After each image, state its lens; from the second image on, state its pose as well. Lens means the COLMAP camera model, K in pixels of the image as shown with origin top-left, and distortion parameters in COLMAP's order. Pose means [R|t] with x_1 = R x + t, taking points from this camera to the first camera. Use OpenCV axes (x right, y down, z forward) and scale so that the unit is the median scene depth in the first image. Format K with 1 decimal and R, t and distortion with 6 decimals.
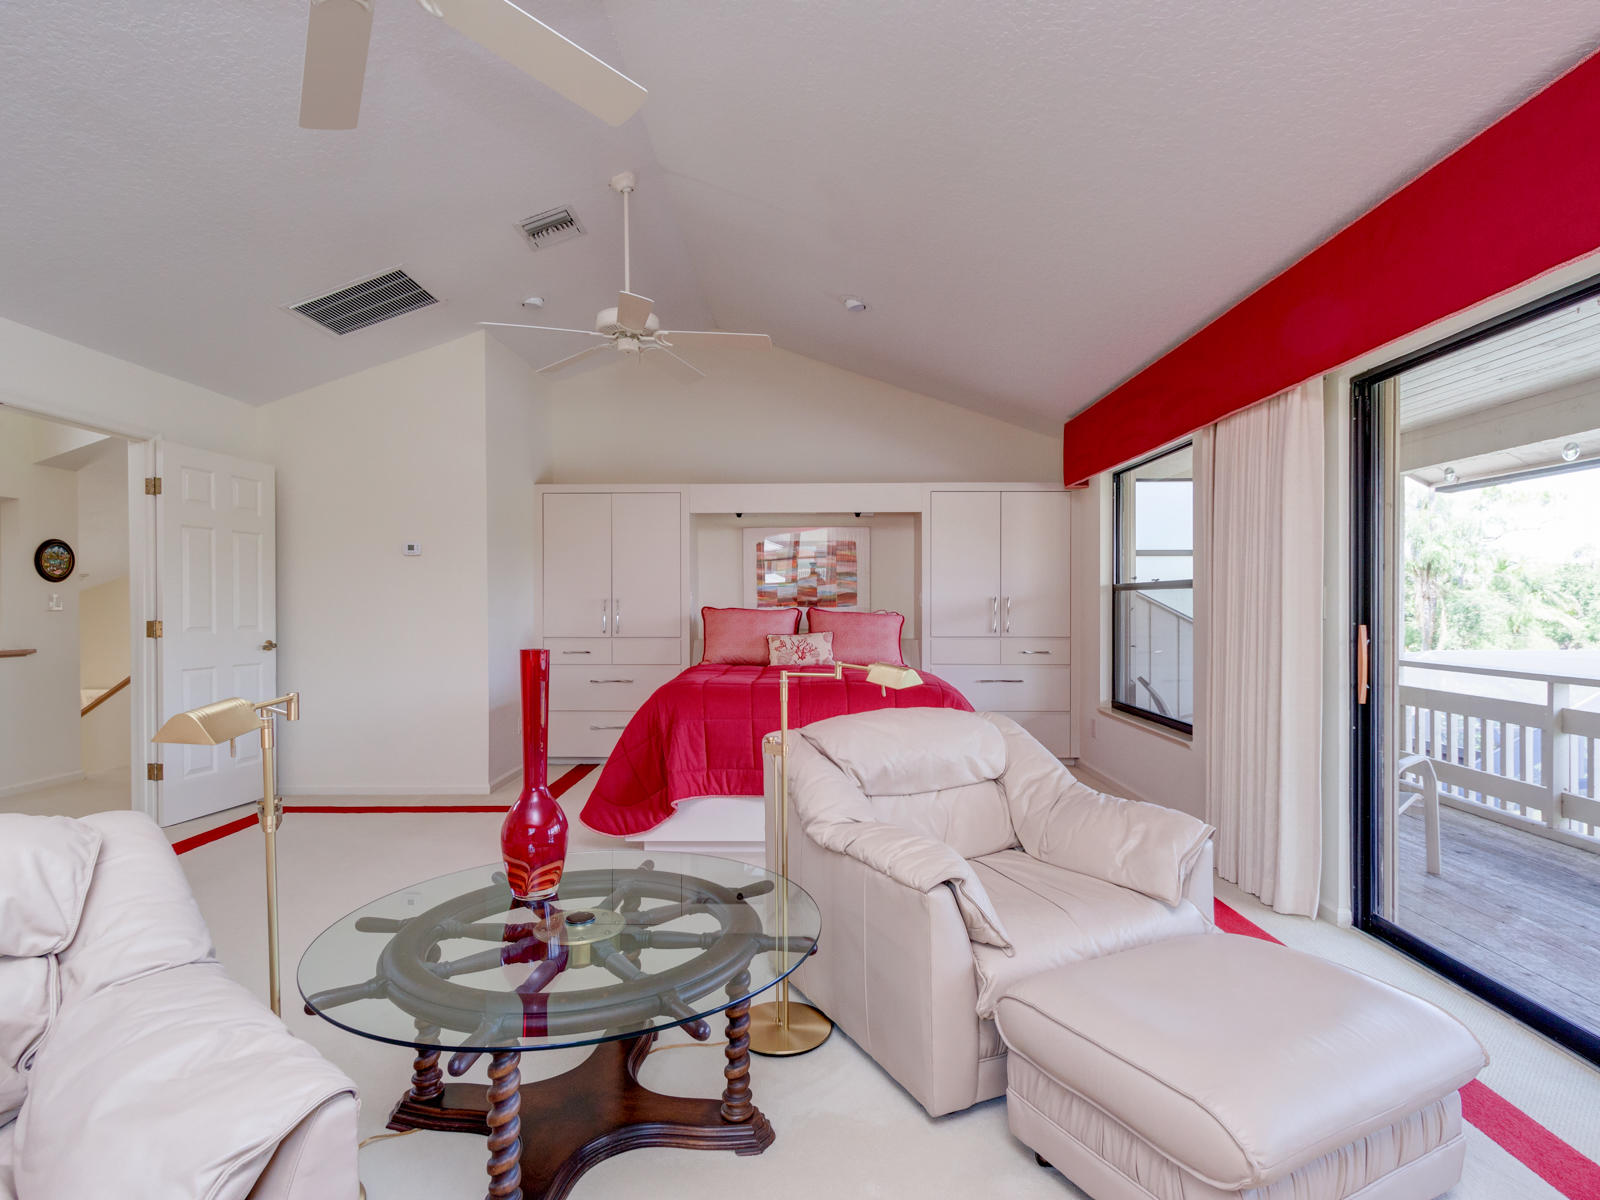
lens RADIAL K [[808.1, 0, 801.3], [0, 808.1, 607.5], [0, 0, 1]] dist [0.000434, 0.000542]
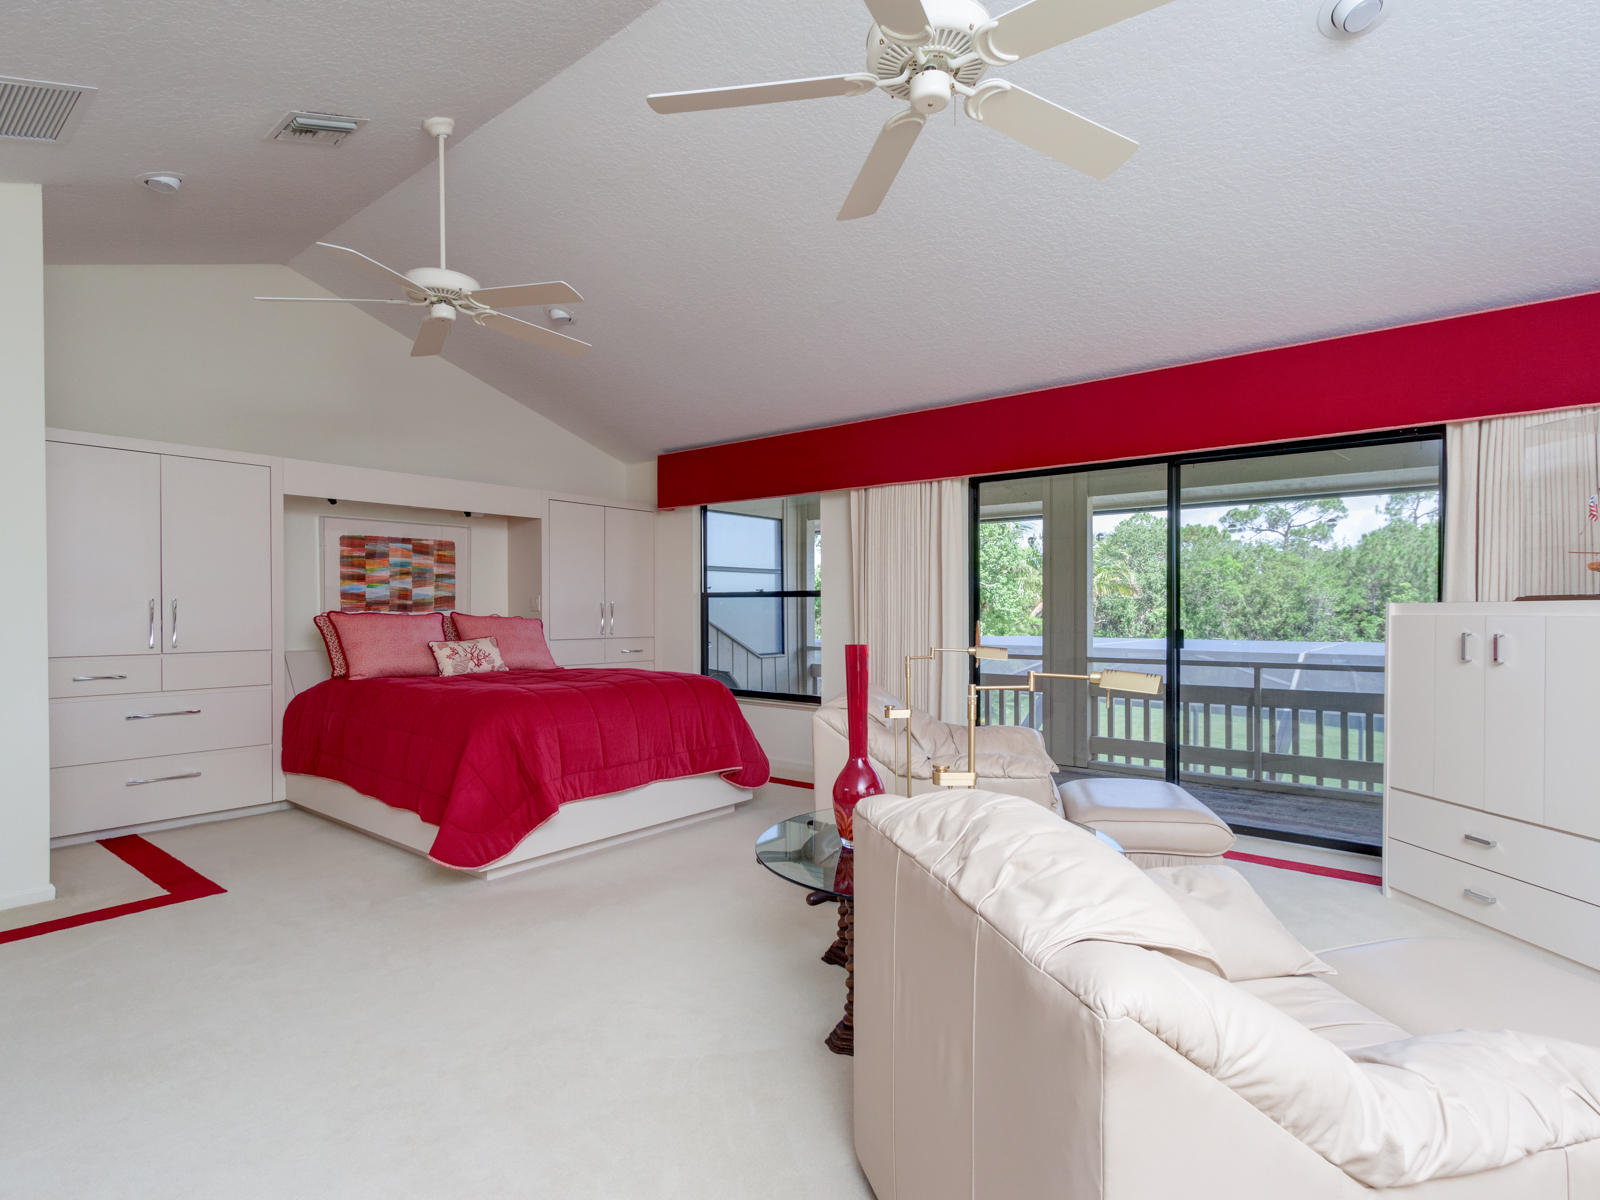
lens RADIAL K [[808.1, 0, 802.0], [0, 808.1, 609.7], [0, 0, 1]] dist [0.000434, 0.000542]
pose [[0.622702, -0.000855, 0.782459, -0.490515], [0.002673, 0.999996, -0.001035, -0.000301], [-0.782454, 0.002736, 0.622702, 0.111841]]
